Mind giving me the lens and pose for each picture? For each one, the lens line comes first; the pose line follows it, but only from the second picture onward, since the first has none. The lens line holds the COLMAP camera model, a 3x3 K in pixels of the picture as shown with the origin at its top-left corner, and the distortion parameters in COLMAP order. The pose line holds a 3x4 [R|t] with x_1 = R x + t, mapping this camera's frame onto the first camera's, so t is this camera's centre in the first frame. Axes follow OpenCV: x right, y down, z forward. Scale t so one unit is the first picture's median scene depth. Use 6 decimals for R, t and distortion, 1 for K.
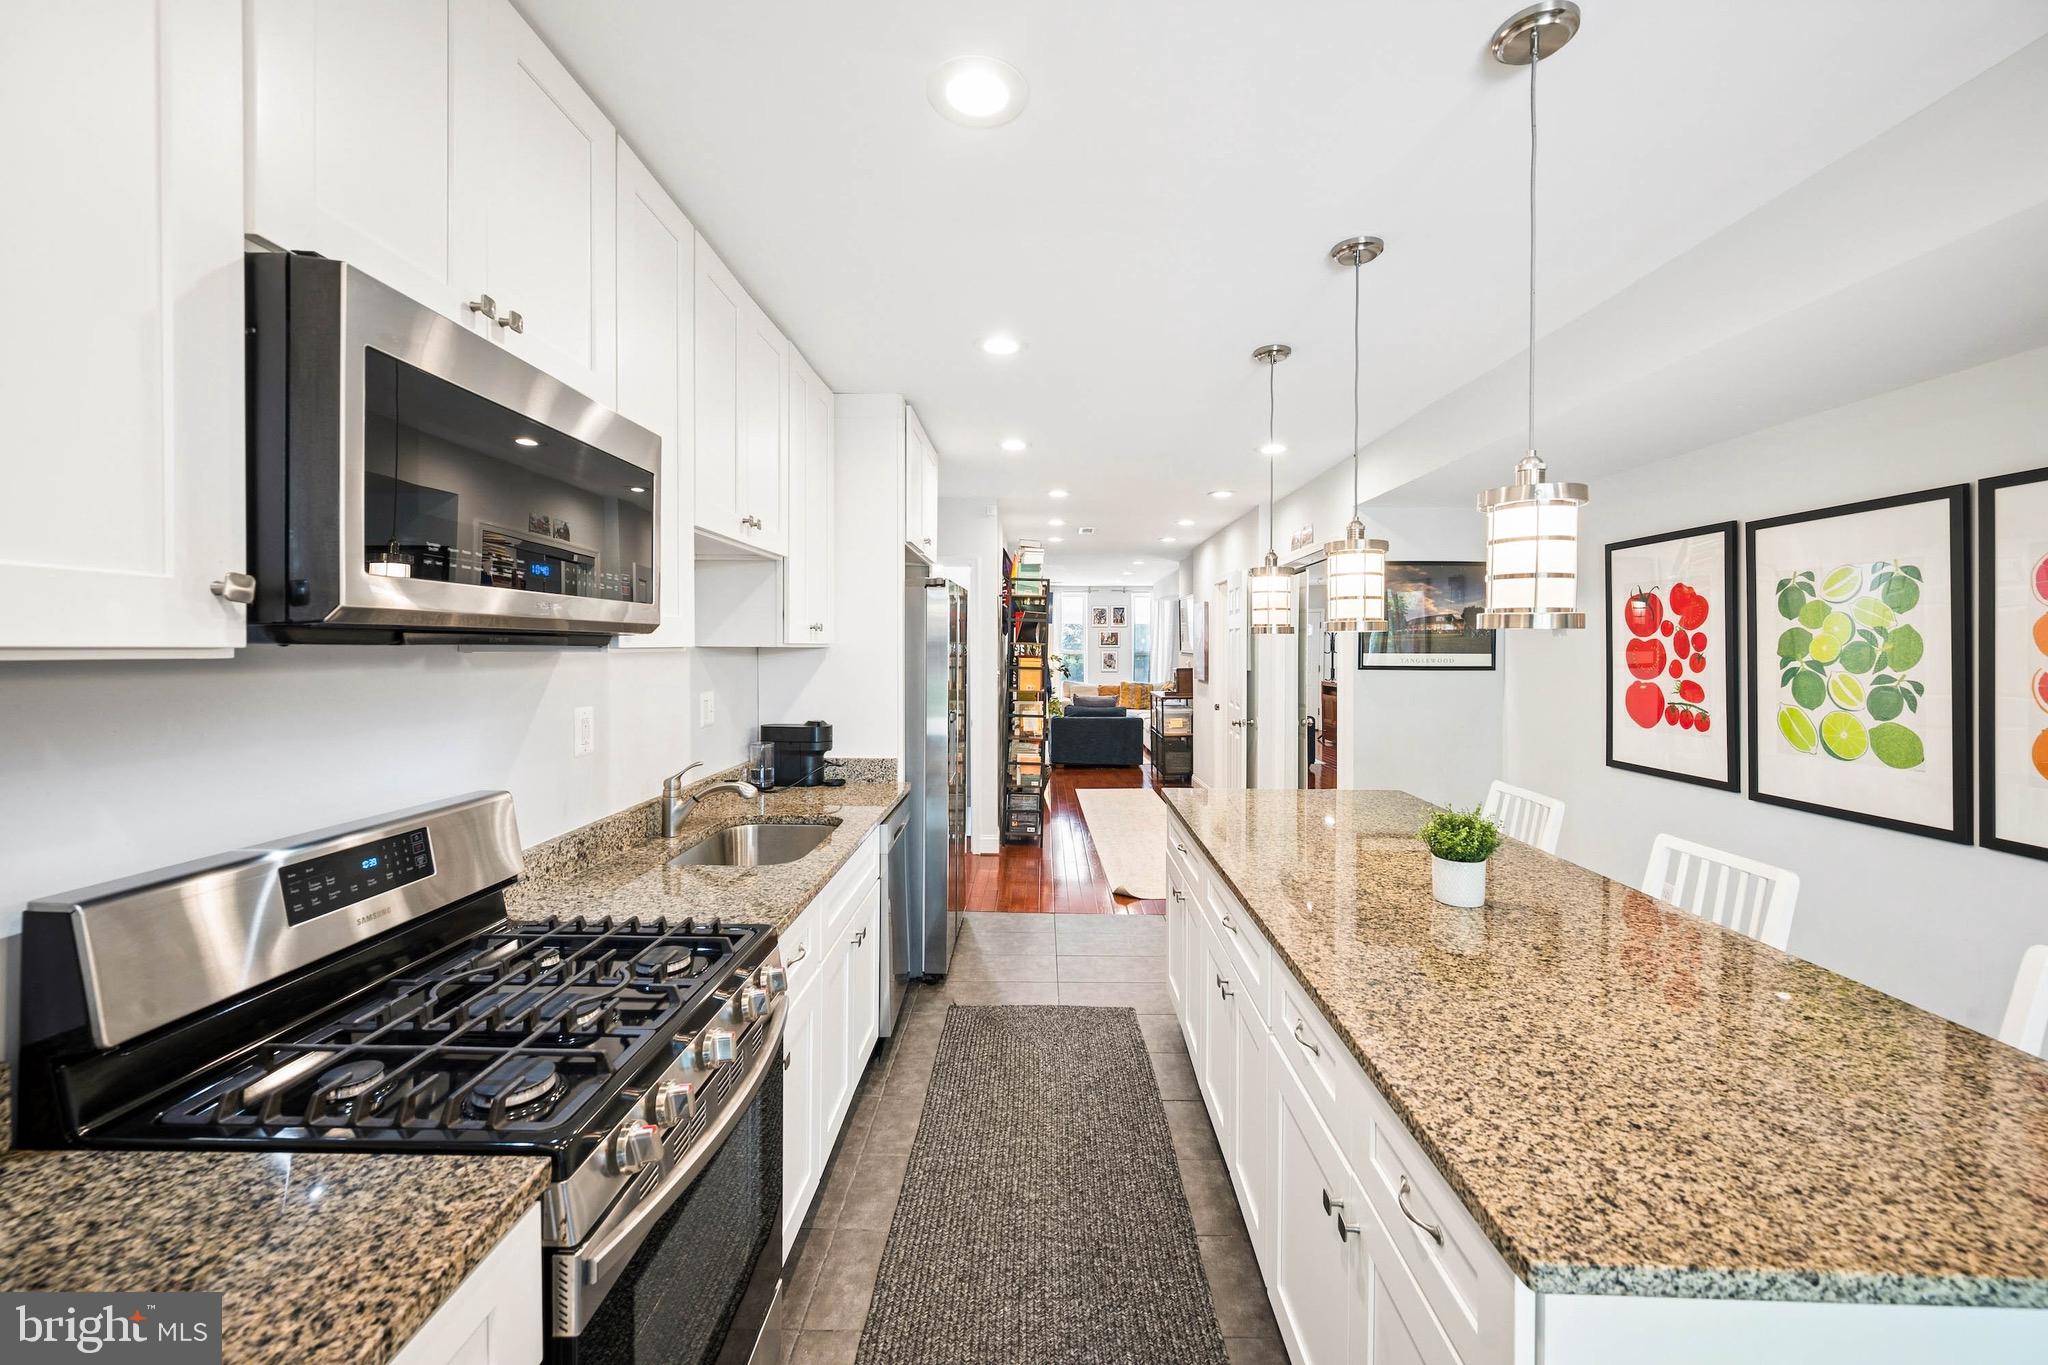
lens RADIAL K [[810.8, 0, 1018.9], [0, 810.8, 657.6], [0, 0, 1]] dist [-0.004727, 0.000939]
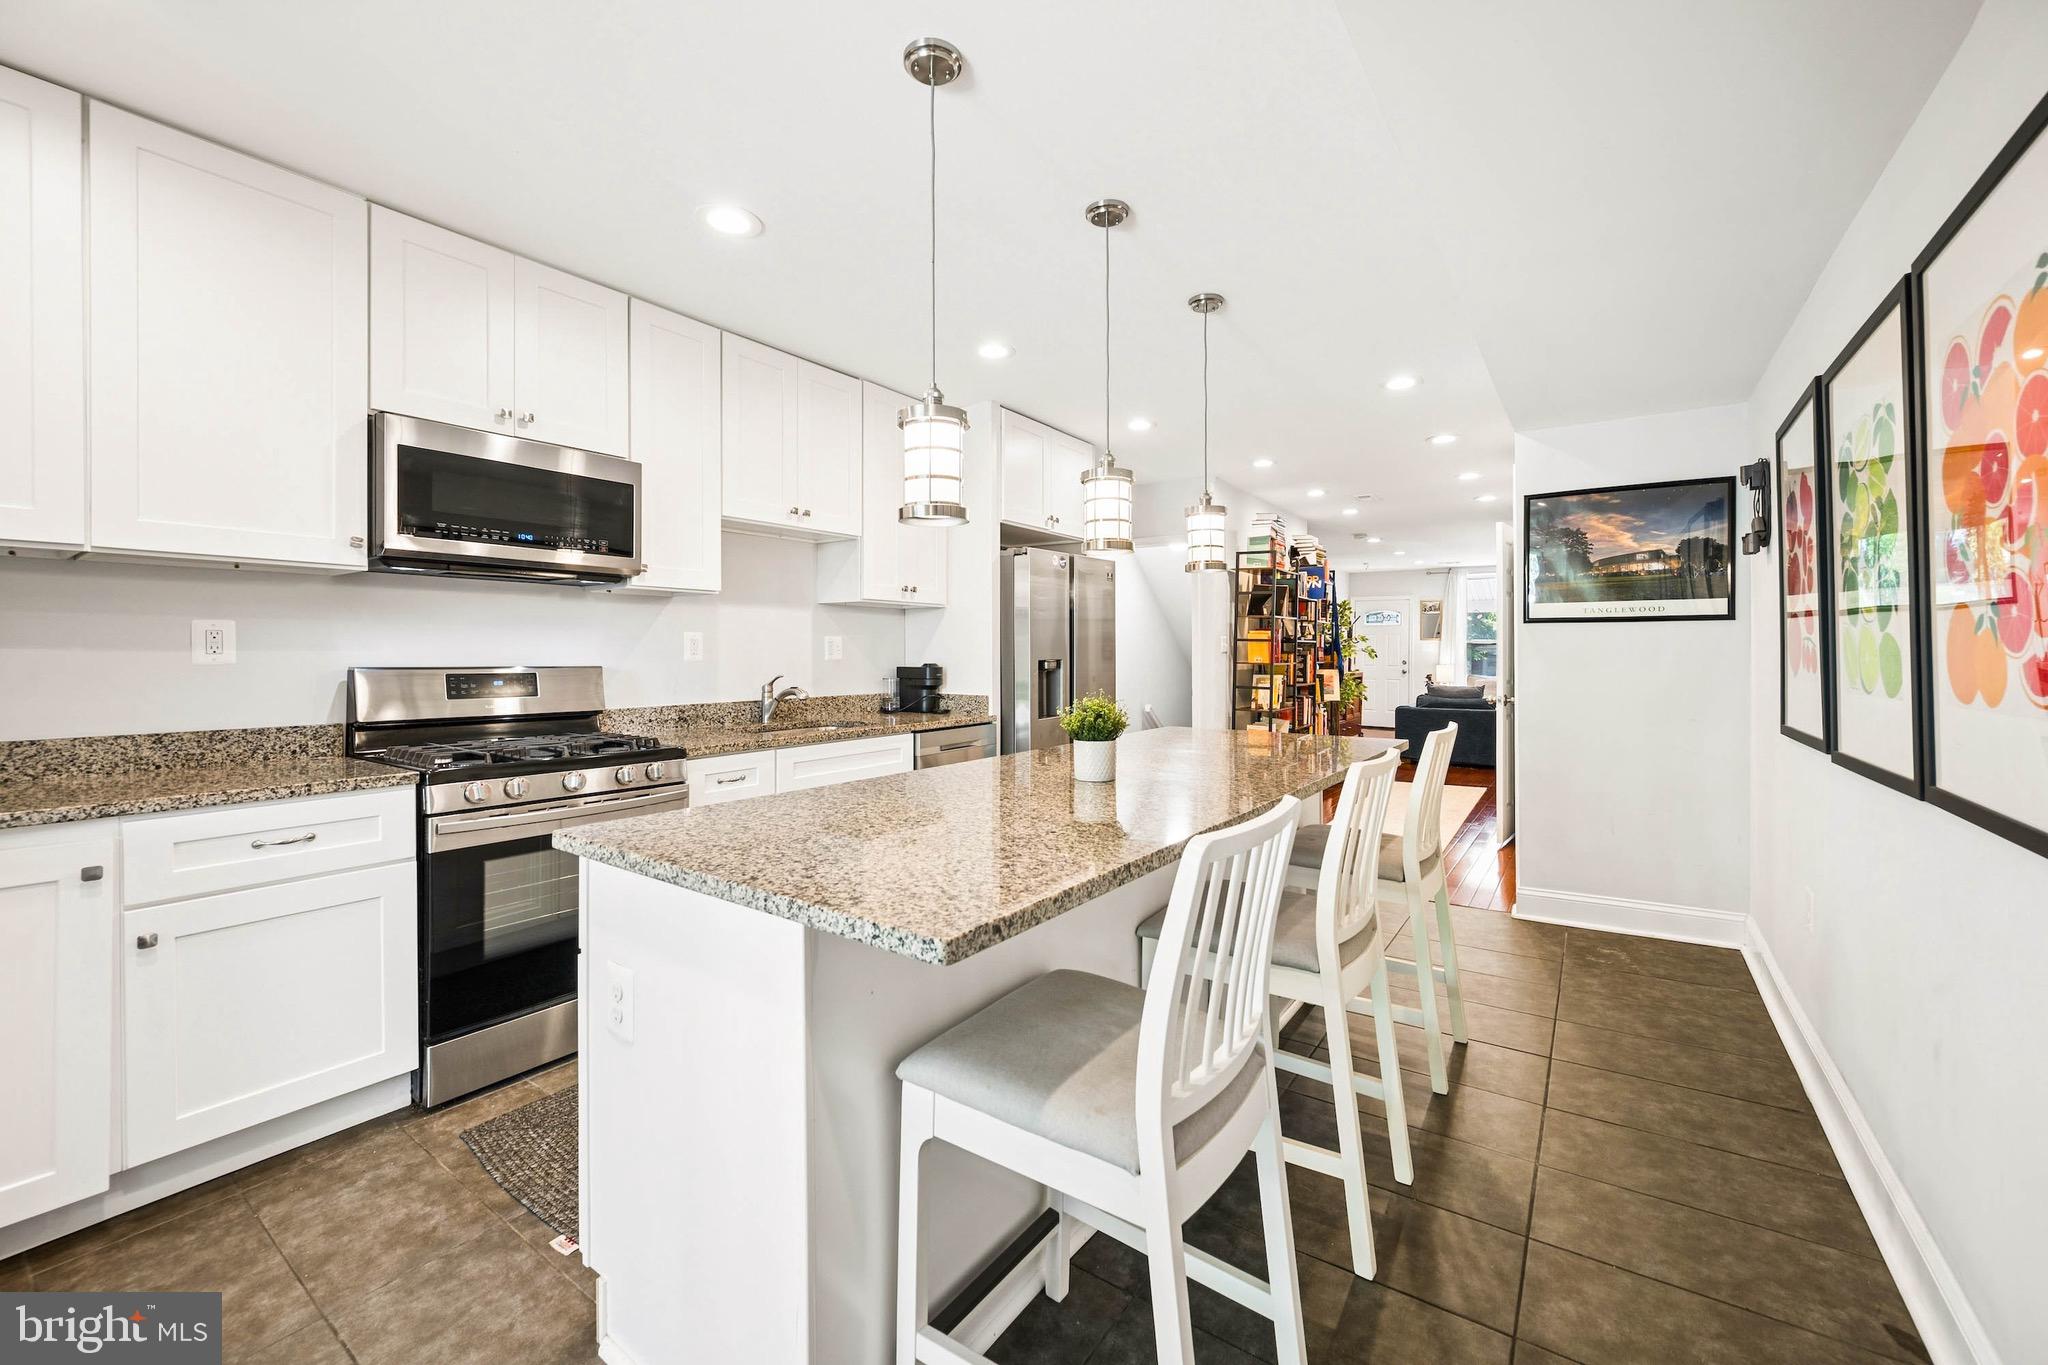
lens RADIAL K [[810.8, 0, 1017.9], [0, 810.8, 658.8], [0, 0, 1]] dist [-0.004727, 0.000939]
pose [[0.825797, 0.000940, -0.563967, 0.756291], [-0.004648, 0.999976, -0.005140, 0.096817], [0.563949, 0.006866, 0.825781, 0.006209]]
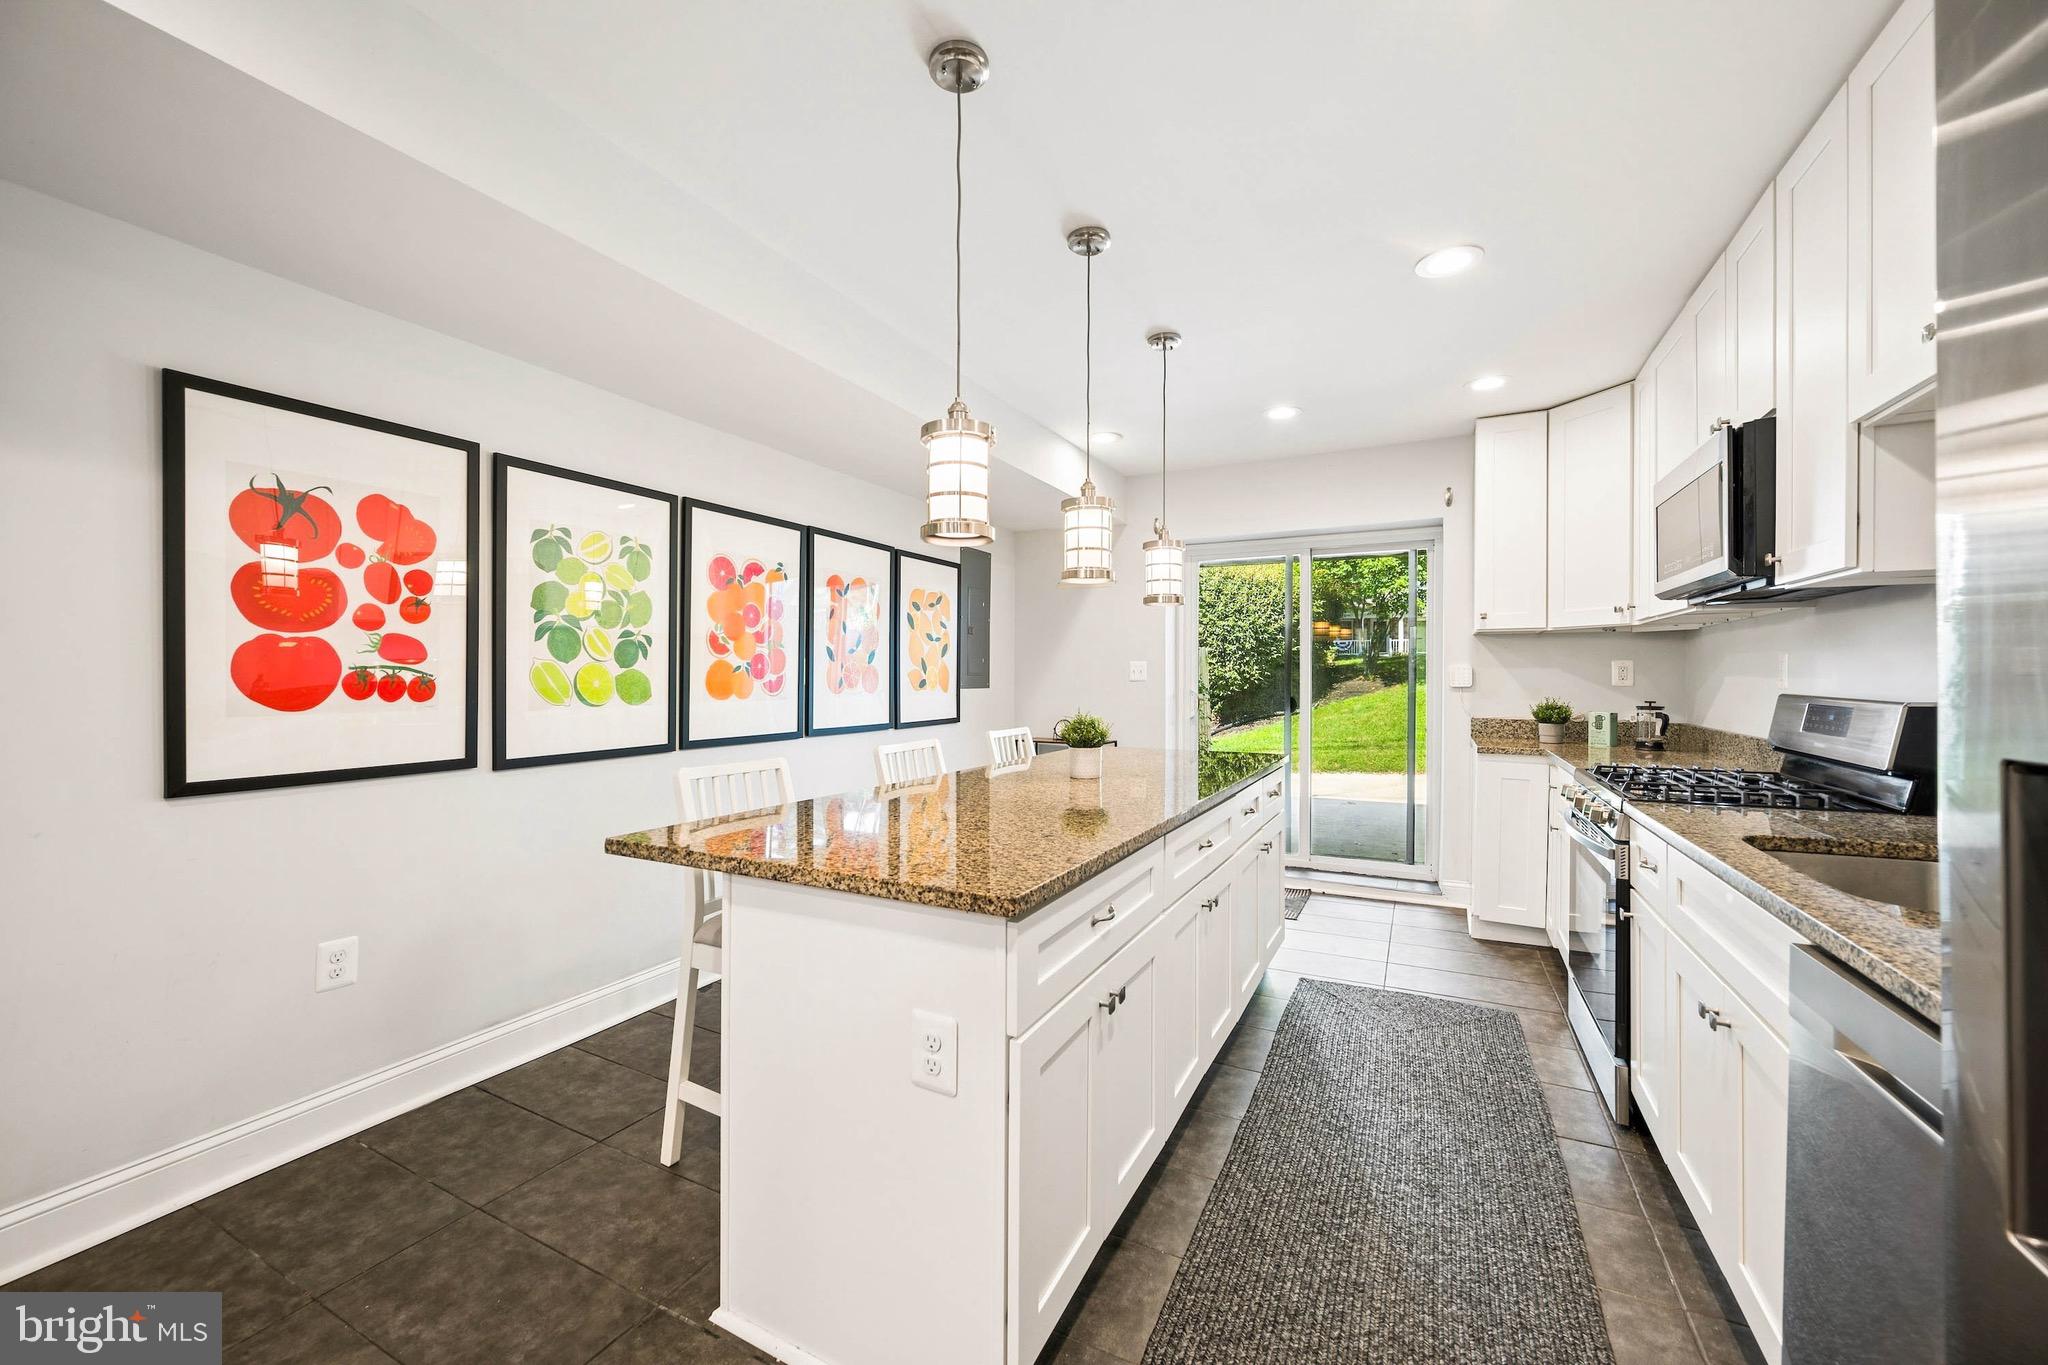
lens RADIAL K [[810.8, 0, 1022.3], [0, 810.8, 677.8], [0, 0, 1]] dist [-0.004727, 0.000939]
pose [[-0.904540, -0.003814, 0.426371, 0.015843], [0.003609, 0.999856, 0.016600, 0.066615], [-0.426373, 0.016554, -0.904396, 1.643454]]
